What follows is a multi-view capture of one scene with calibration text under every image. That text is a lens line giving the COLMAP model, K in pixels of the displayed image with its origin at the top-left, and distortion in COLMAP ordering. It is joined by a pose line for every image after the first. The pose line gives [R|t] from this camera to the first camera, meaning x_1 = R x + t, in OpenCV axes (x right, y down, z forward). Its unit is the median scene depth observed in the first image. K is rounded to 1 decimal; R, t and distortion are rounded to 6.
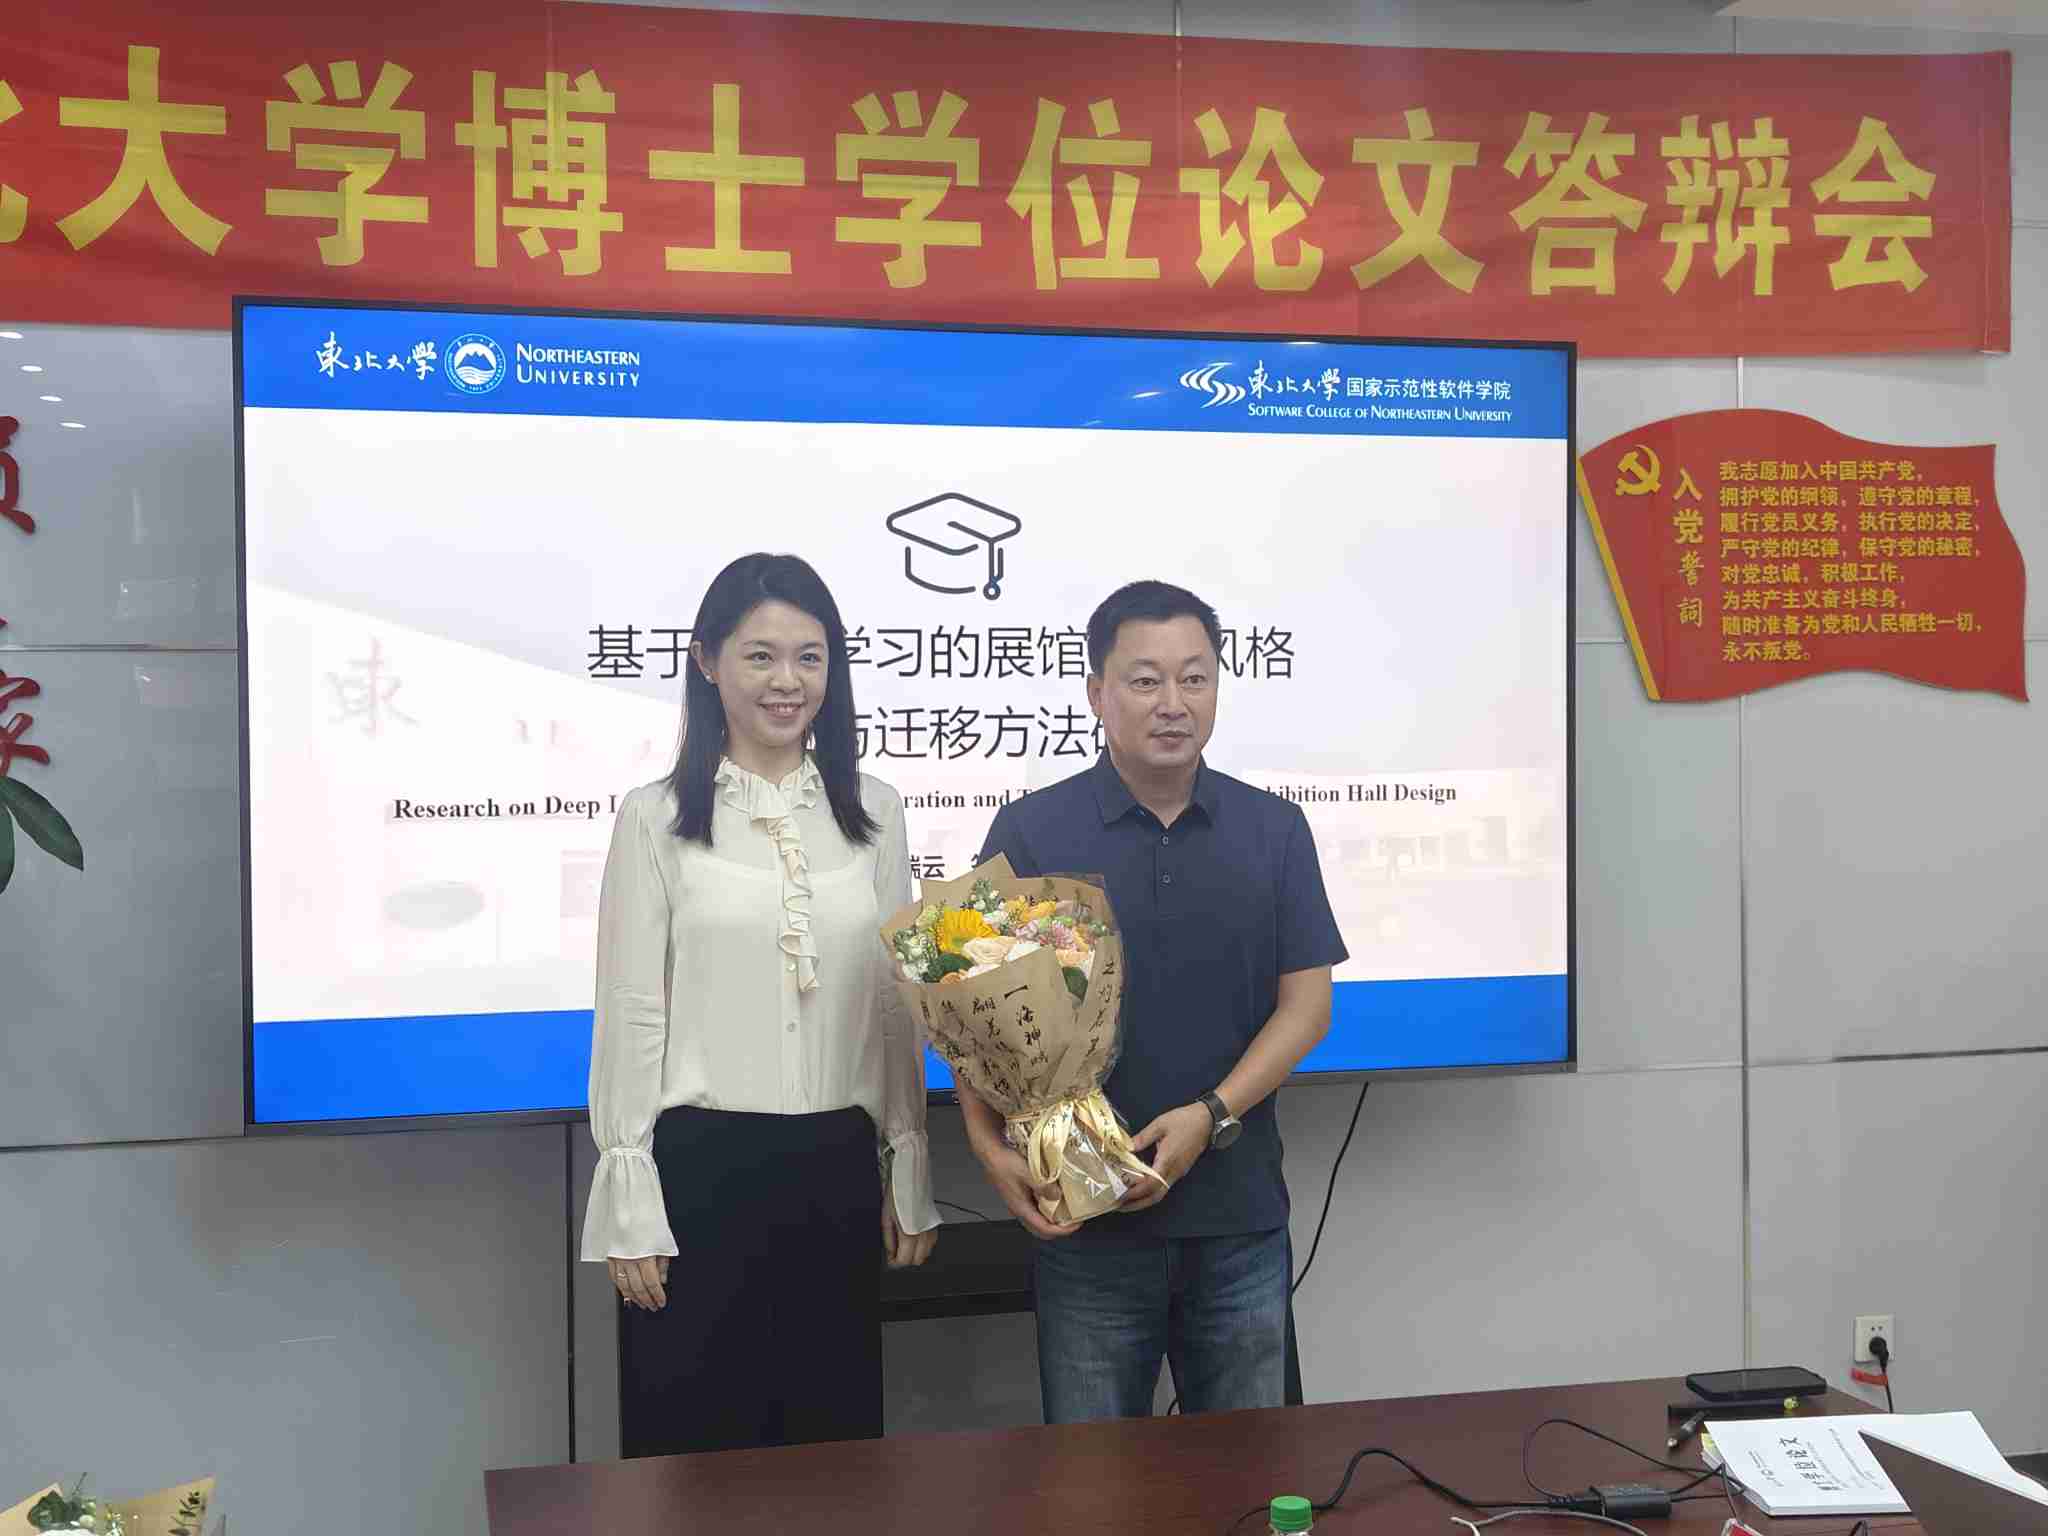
lens RADIAL K [[2628.9, 0, 1029.3], [0, 2628.9, 758.4], [0, 0, 1]] dist [0.021435, 0.000000]
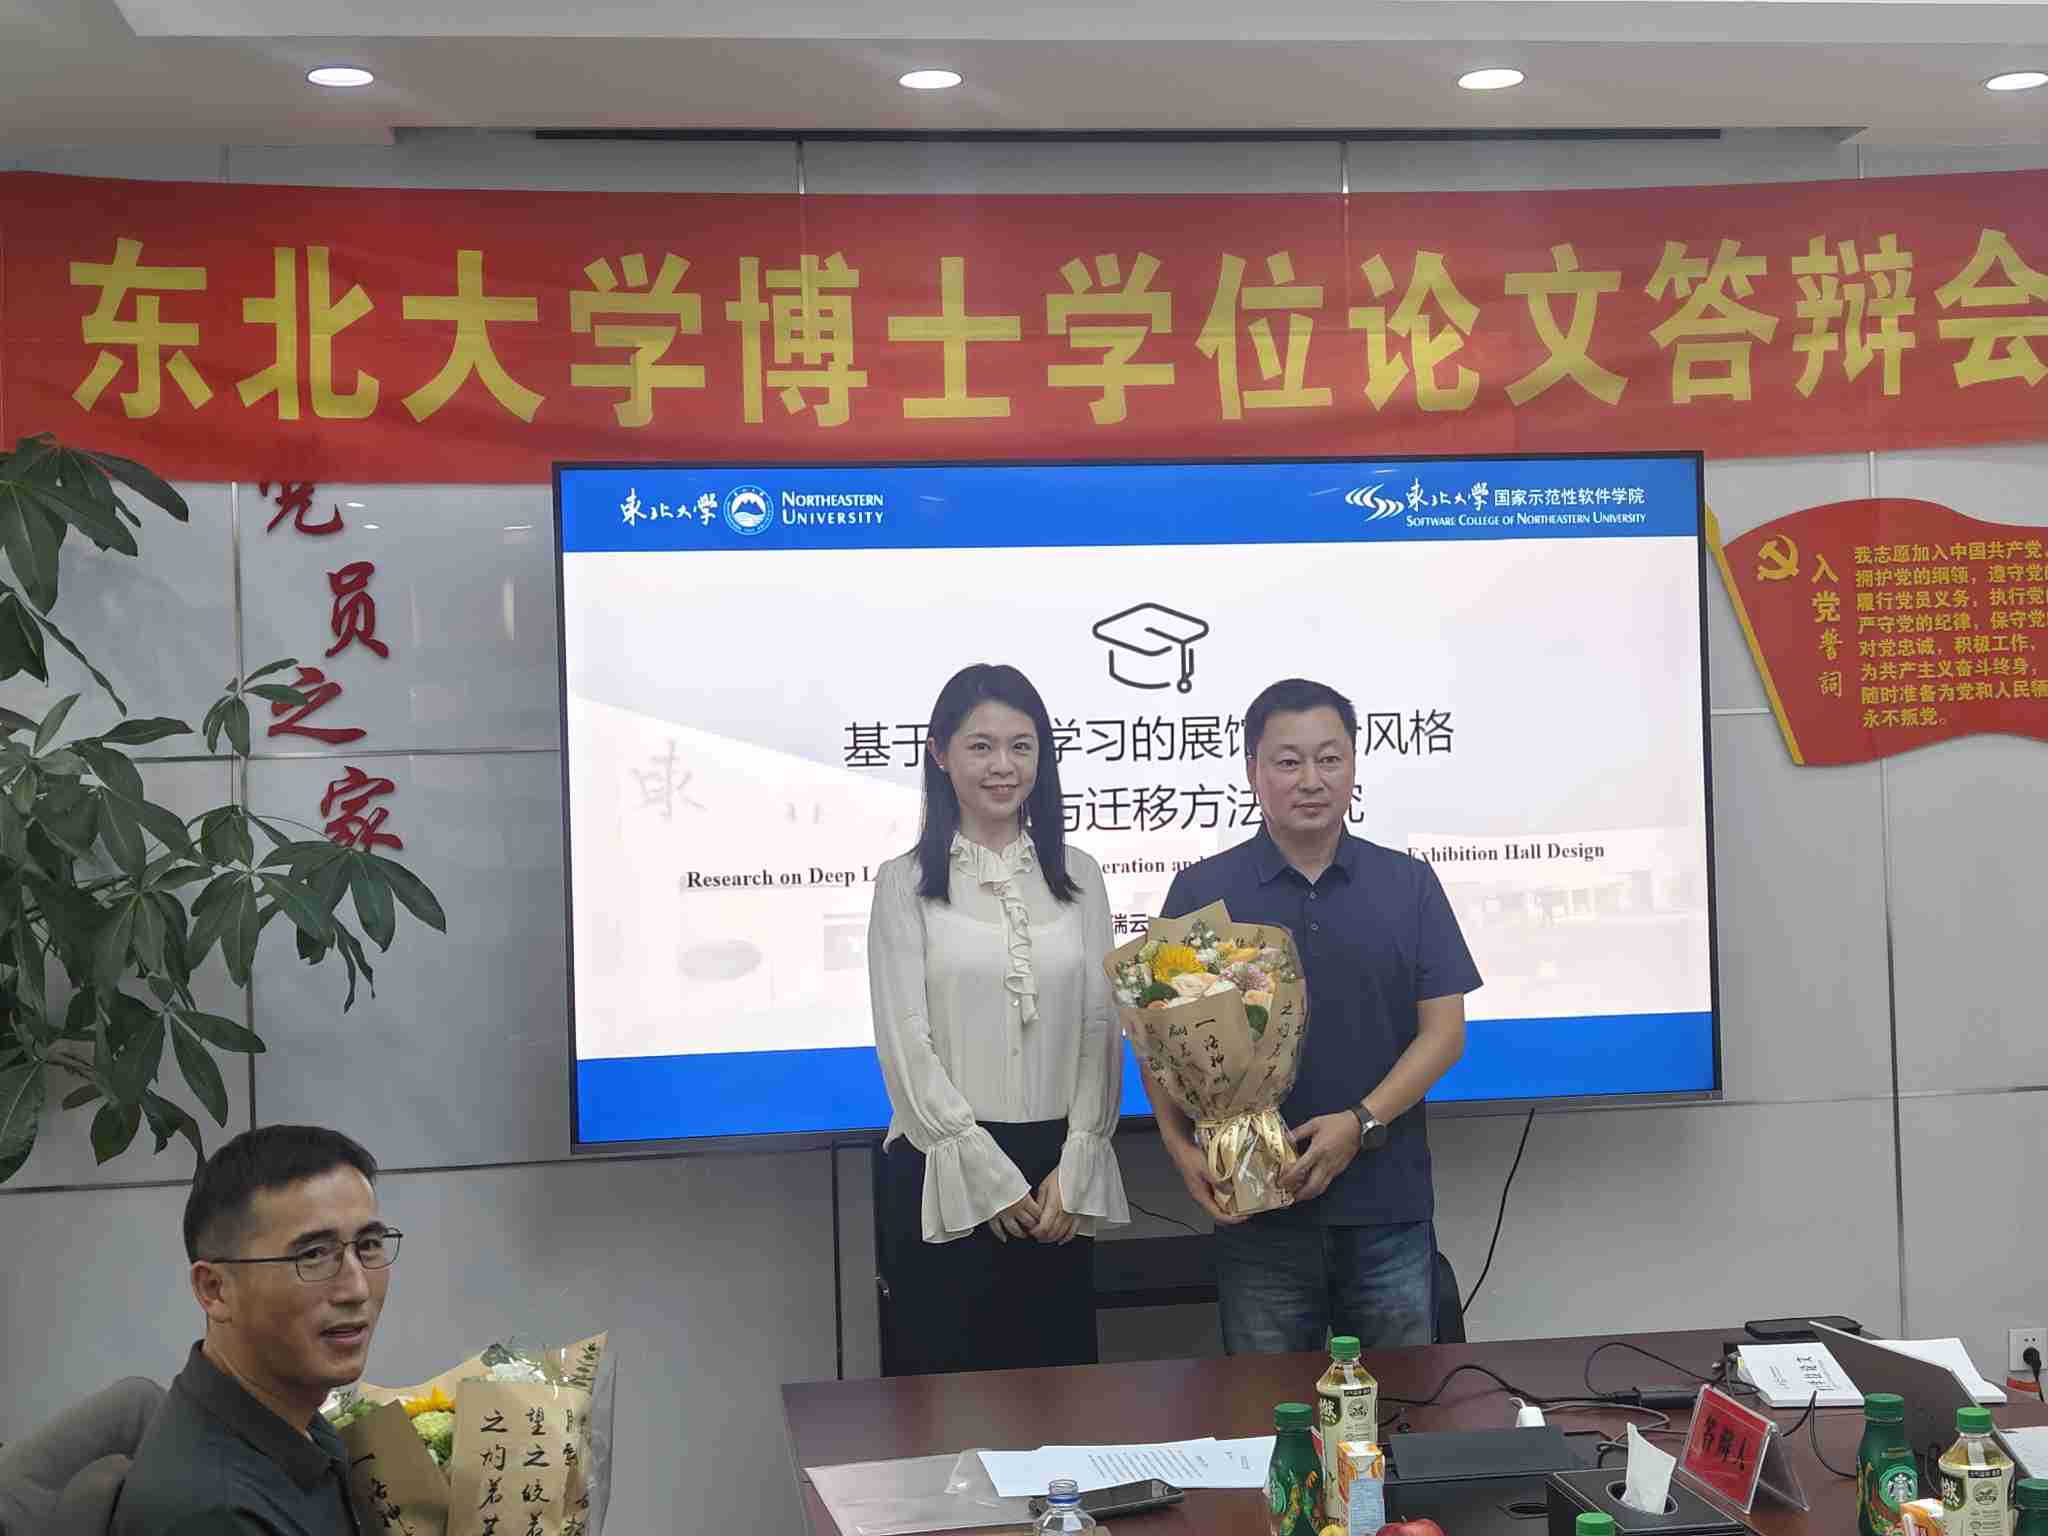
lens RADIAL K [[2840.6, 0, 1026.1], [0, 2840.6, 765.6], [0, 0, 1]] dist [0.063299, 0.000000]
pose [[0.994787, -0.022308, -0.099502, 0.037151], [0.019922, 0.999491, -0.024915, 0.001794], [0.100007, 0.022803, 0.994725, -0.241213]]
